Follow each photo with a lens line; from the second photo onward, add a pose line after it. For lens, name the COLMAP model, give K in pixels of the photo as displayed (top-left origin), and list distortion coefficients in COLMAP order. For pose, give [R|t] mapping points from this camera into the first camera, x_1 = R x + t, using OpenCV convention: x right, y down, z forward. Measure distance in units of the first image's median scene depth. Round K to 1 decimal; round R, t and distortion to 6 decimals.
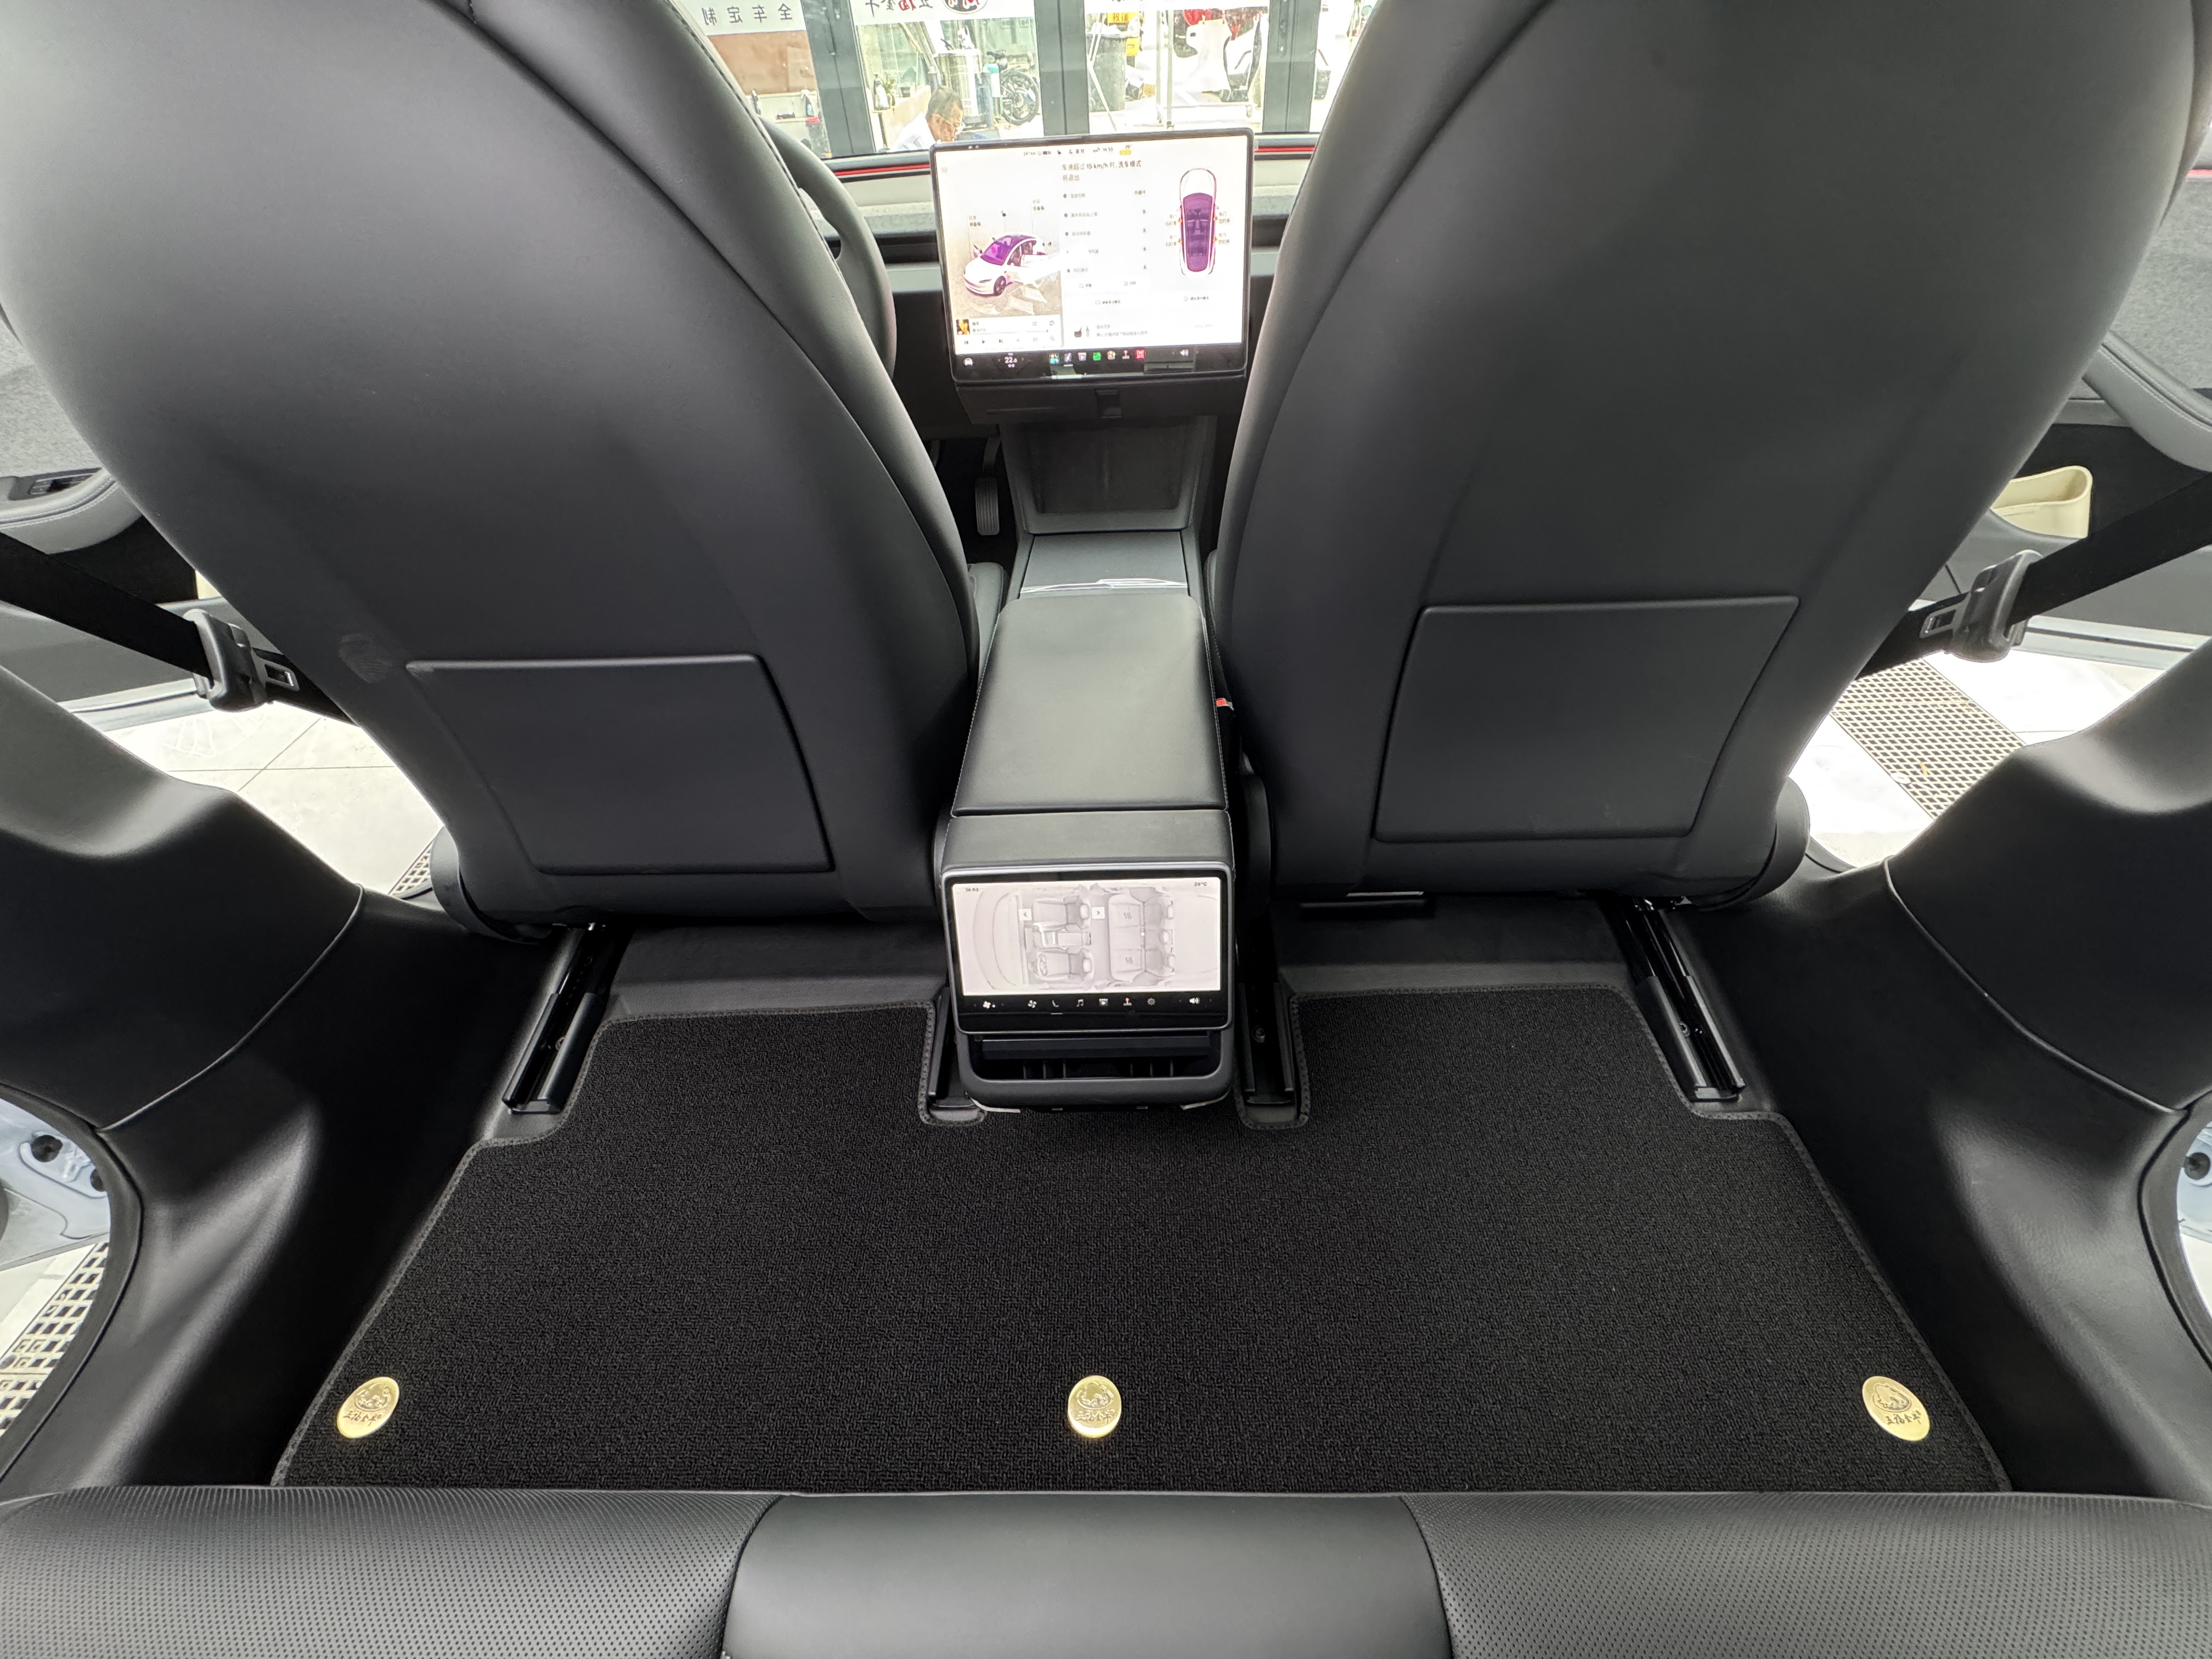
lens RADIAL K [[880.0, 0, 1106.0], [0, 880.0, 829.5], [0, 0, 1]] dist [-0.001404, 0.000394]
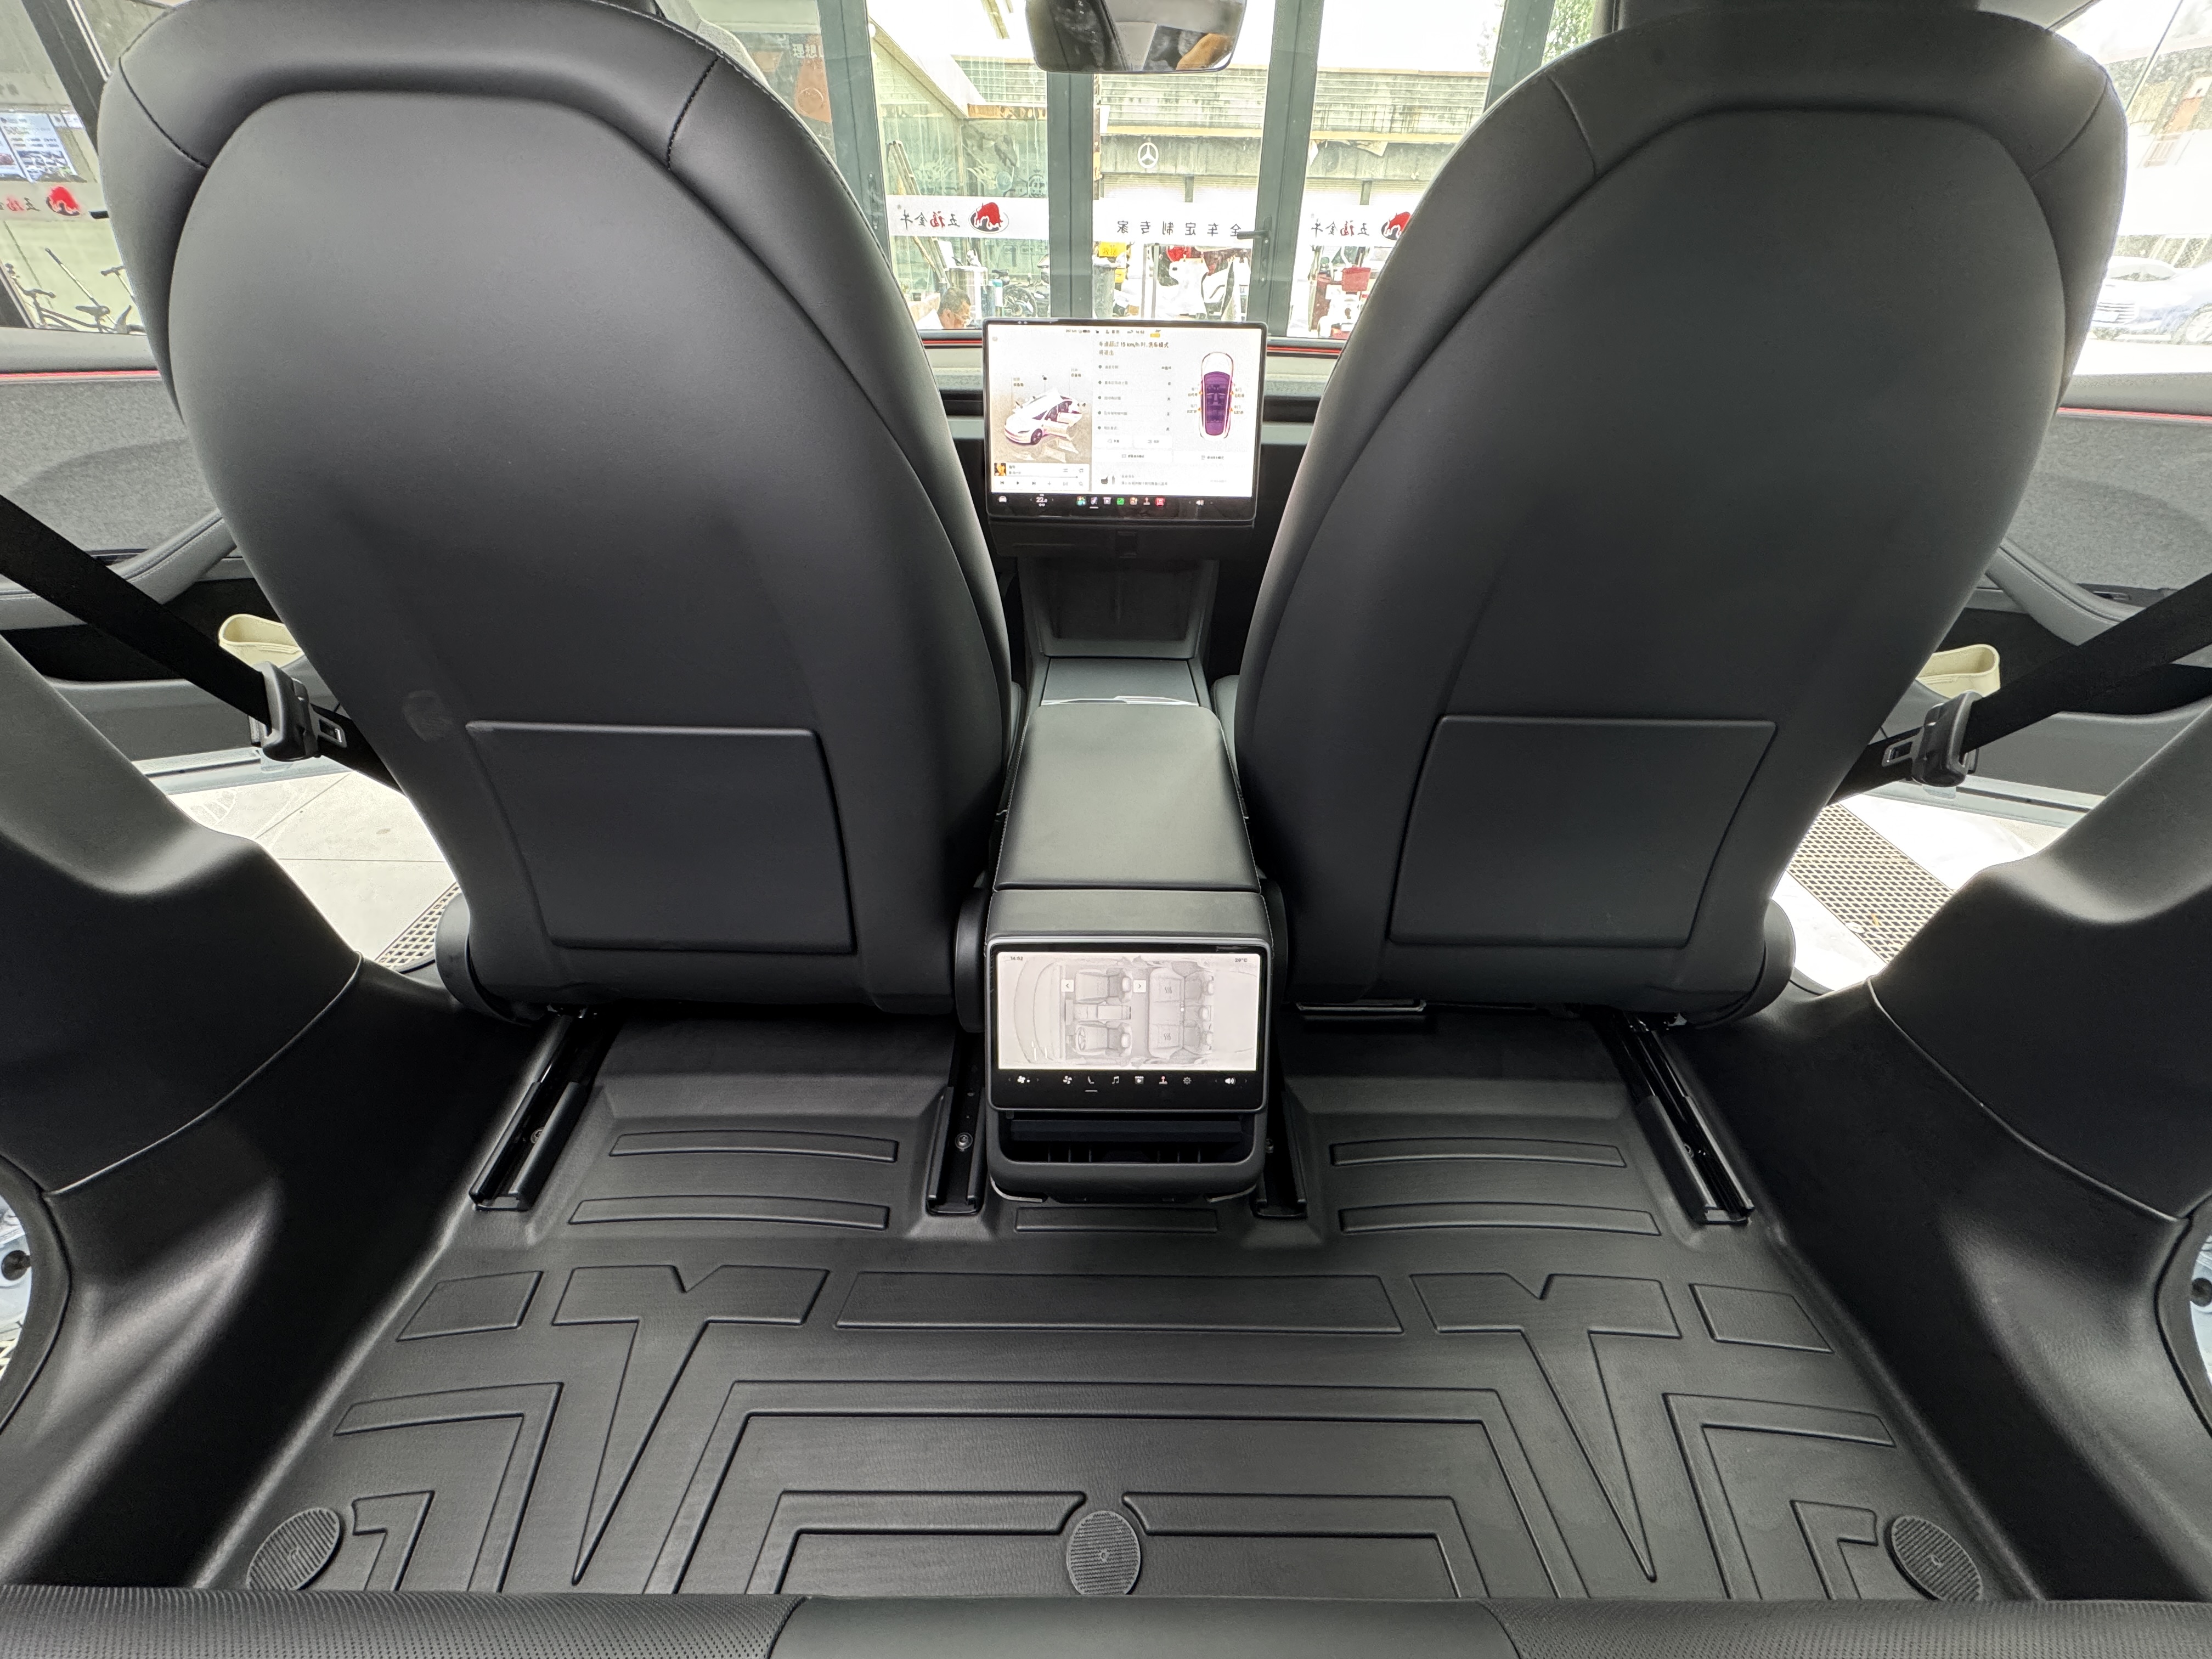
lens RADIAL K [[880.0, 0, 1106.0], [0, 880.0, 829.5], [0, 0, 1]] dist [-0.001404, 0.000394]
pose [[0.998279, 0.042442, 0.040467, -0.066967], [-0.035206, 0.985626, -0.165233, 0.059469], [-0.046898, 0.163524, 0.985424, -0.019934]]
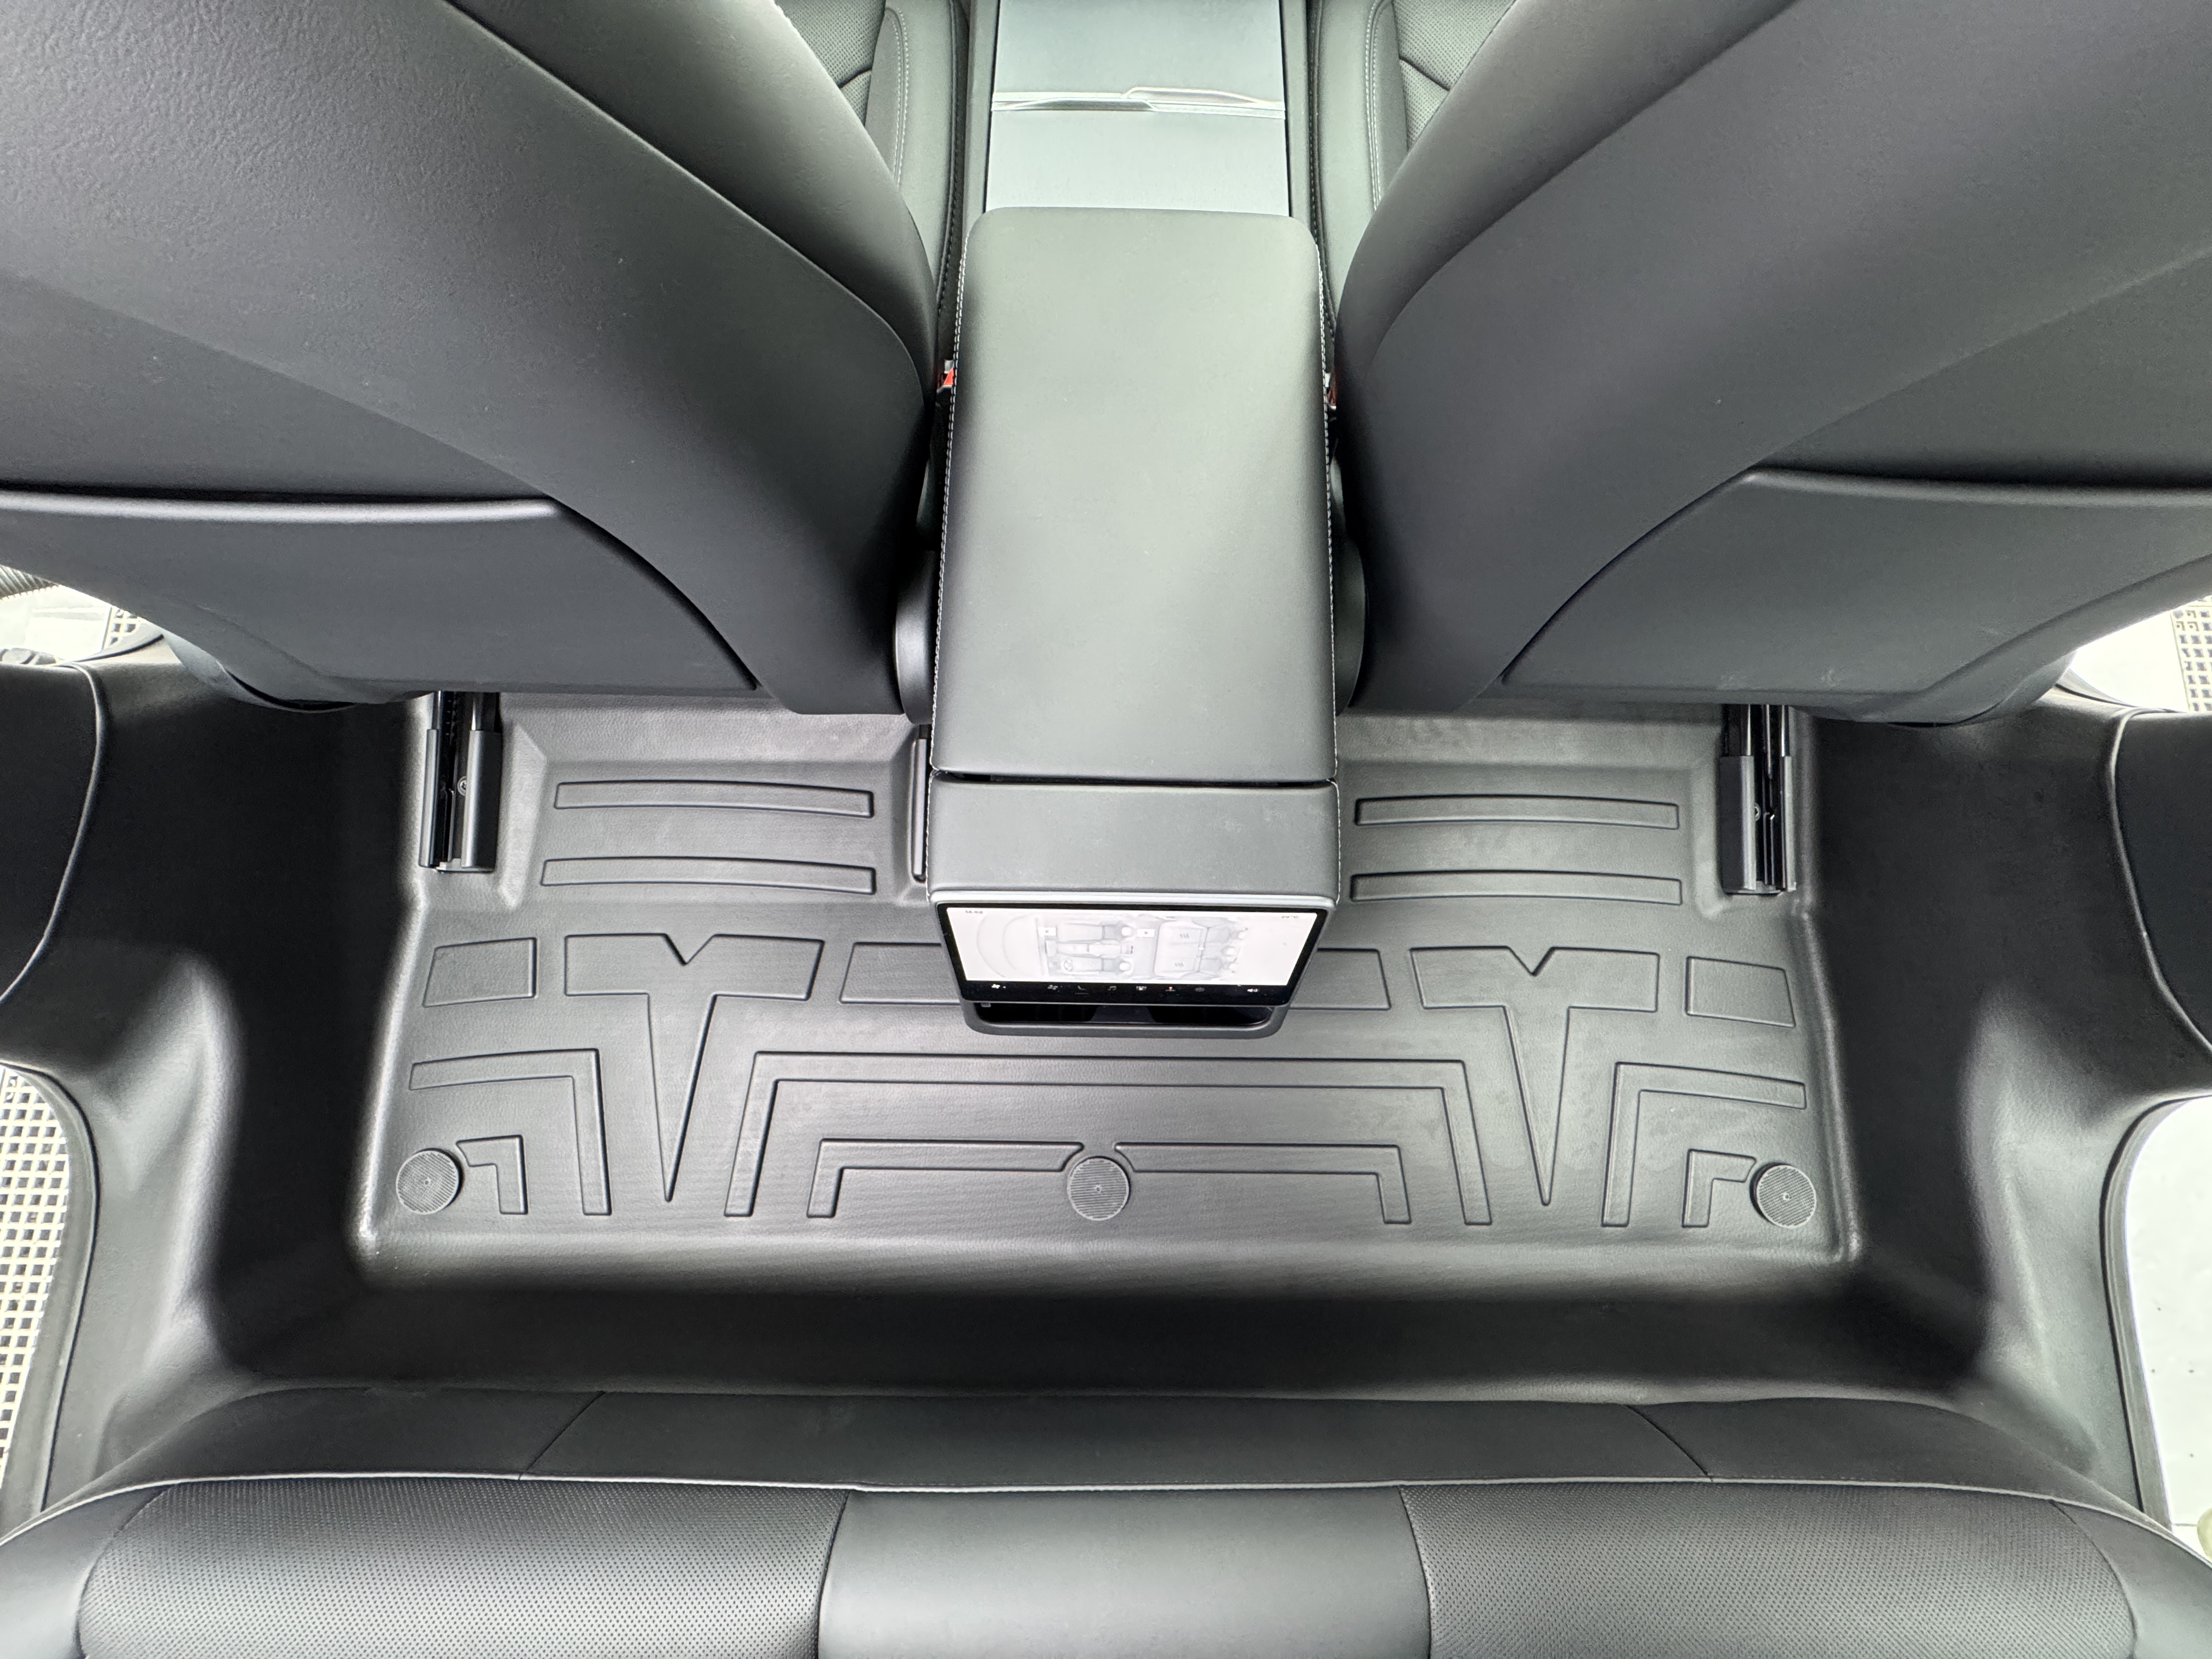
lens RADIAL K [[883.1, 0, 1106.0], [0, 883.1, 829.5], [0, 0, 1]] dist [-0.001908, -0.000200]
pose [[0.998415, 0.011375, 0.055117, -0.058738], [-0.042396, 0.796091, 0.603690, -0.295430], [-0.037011, -0.605070, 0.795312, 0.319211]]
